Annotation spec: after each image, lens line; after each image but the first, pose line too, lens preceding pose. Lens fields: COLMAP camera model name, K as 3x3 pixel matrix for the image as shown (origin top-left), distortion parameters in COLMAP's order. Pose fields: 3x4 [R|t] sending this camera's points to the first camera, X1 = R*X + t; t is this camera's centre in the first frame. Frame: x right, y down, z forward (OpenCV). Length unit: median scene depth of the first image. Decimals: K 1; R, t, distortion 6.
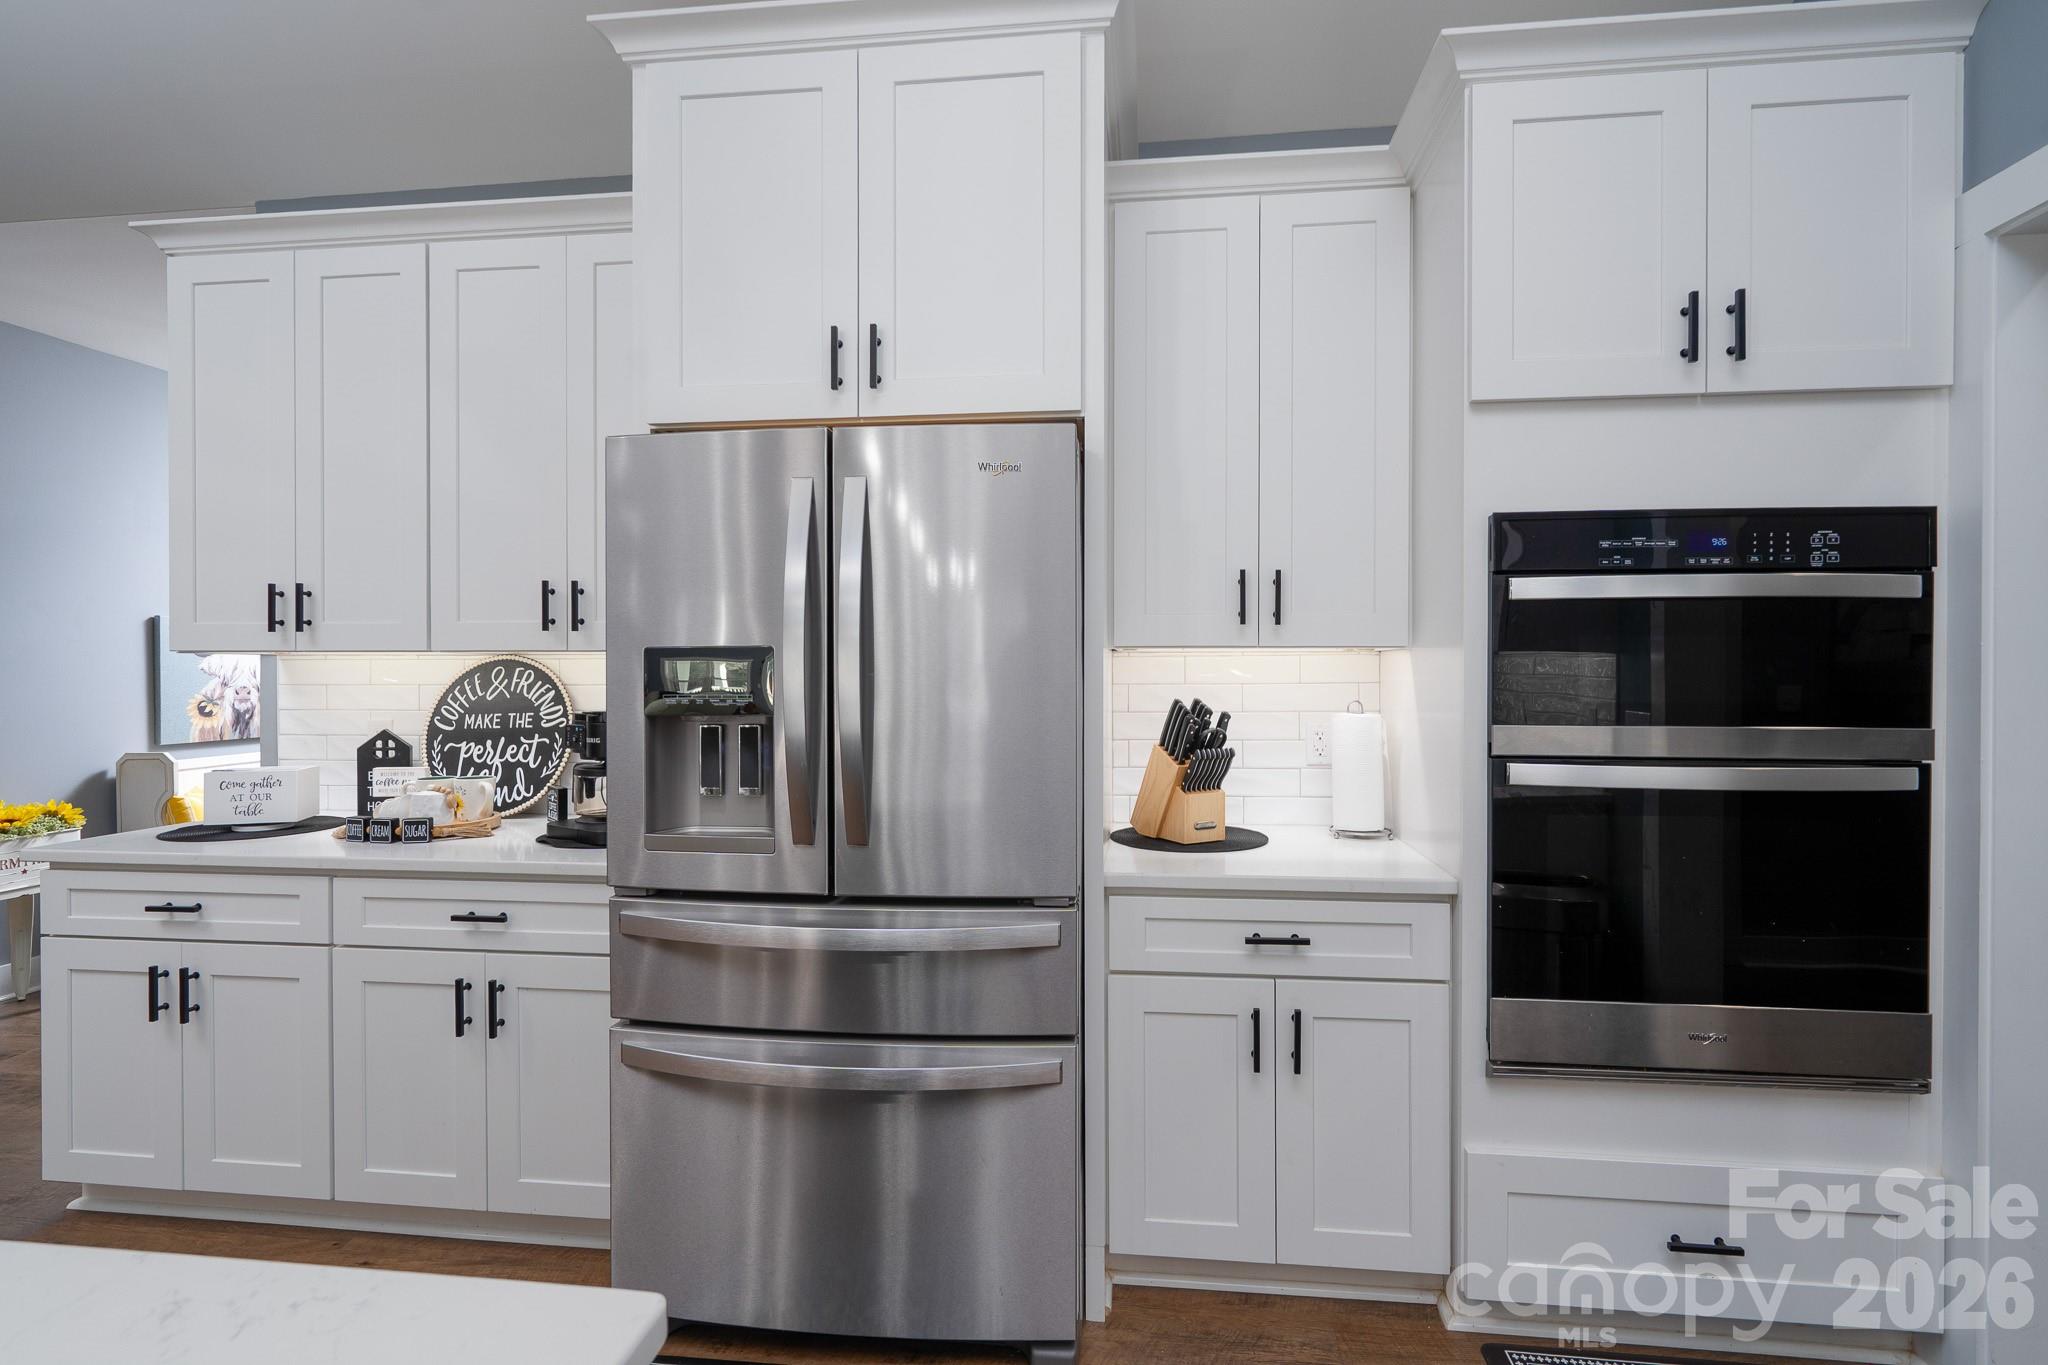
lens RADIAL K [[949.0, 0, 1034.1], [0, 949.0, 675.5], [0, 0, 1]] dist [-0.003281, -0.000066]
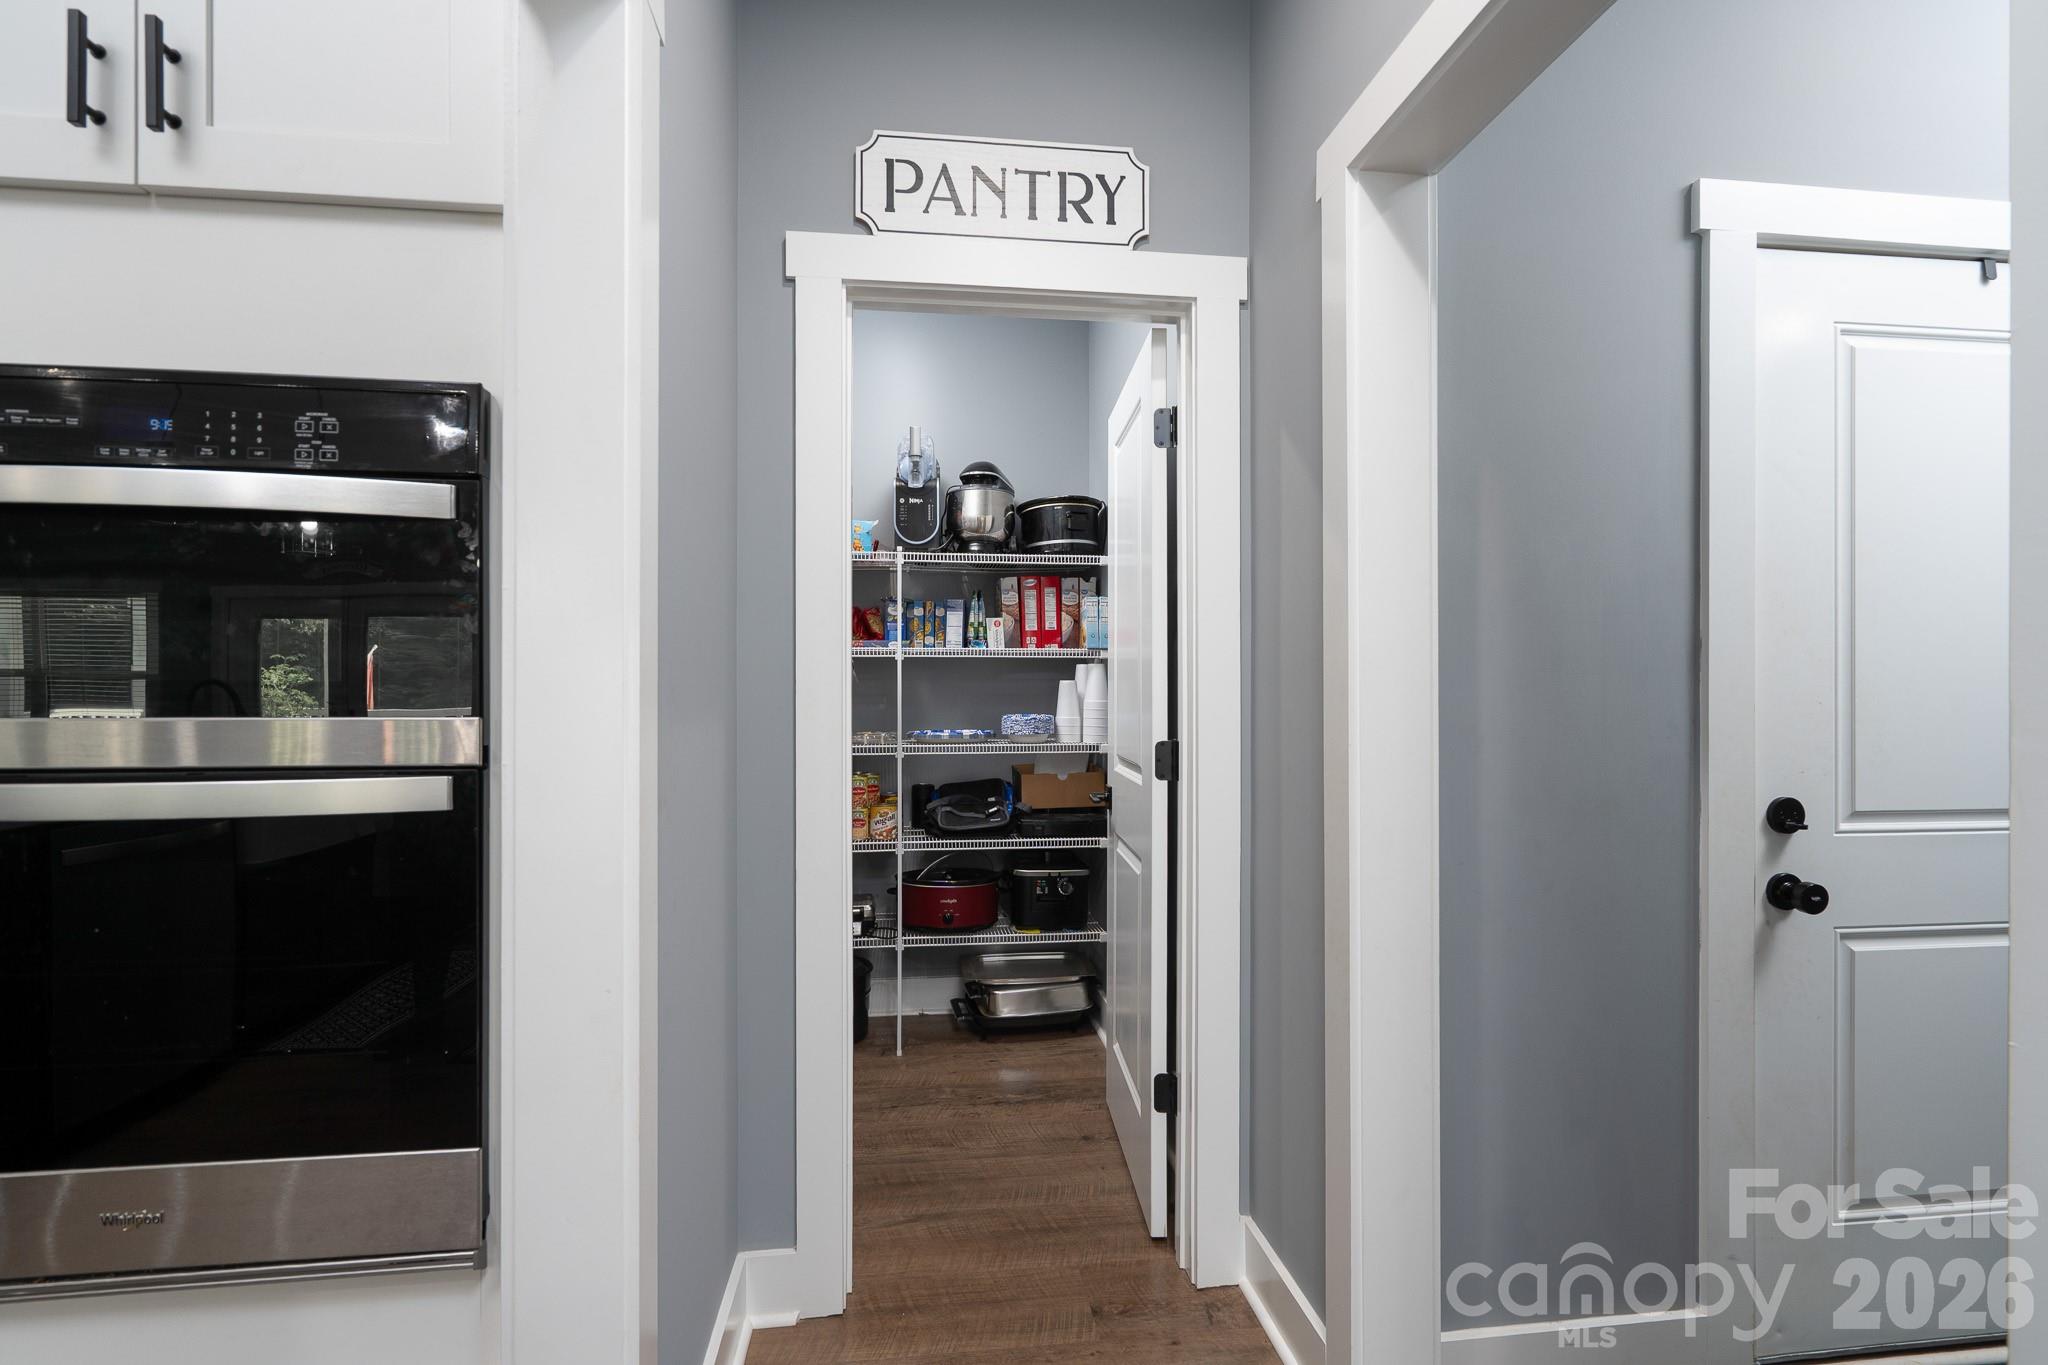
lens RADIAL K [[949.0, 0, 1022.2], [0, 949.0, 678.4], [0, 0, 1]] dist [-0.003281, -0.000066]
pose [[0.970888, -0.000310, 0.239535, 1.007894], [0.000744, 0.999998, -0.001722, 0.026474], [-0.239534, 0.001850, 0.970886, 0.225857]]
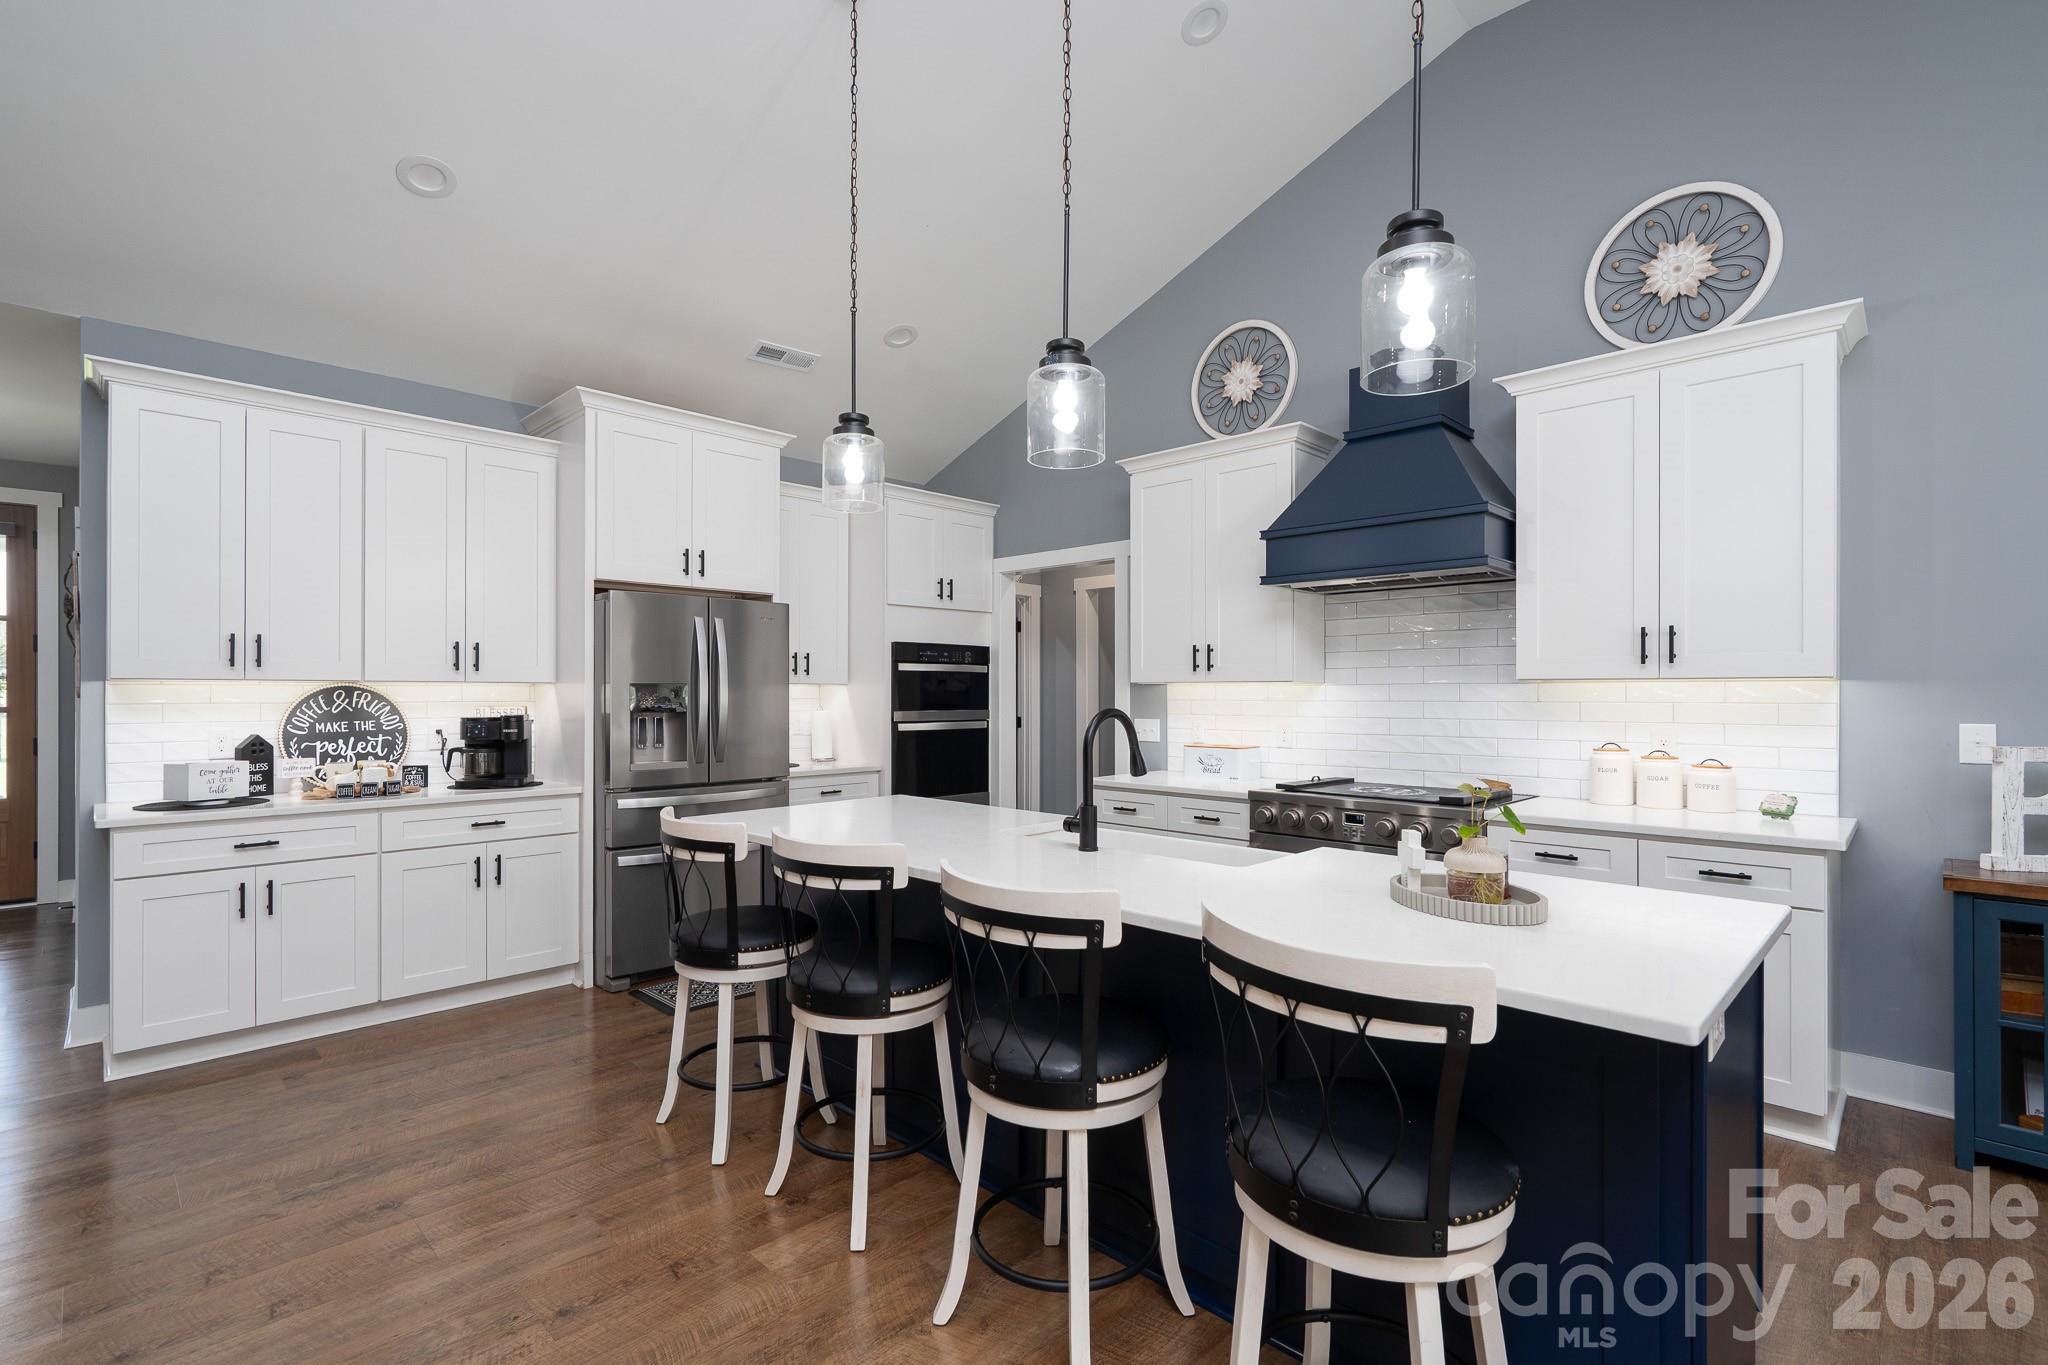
lens RADIAL K [[949.0, 0, 1005.9], [0, 949.0, 691.9], [0, 0, 1]] dist [-0.003281, -0.000066]
pose [[0.615773, 0.001019, 0.787923, -1.543343], [0.002780, 0.999990, -0.003466, 0.001470], [-0.787919, 0.004325, 0.615764, -1.052409]]
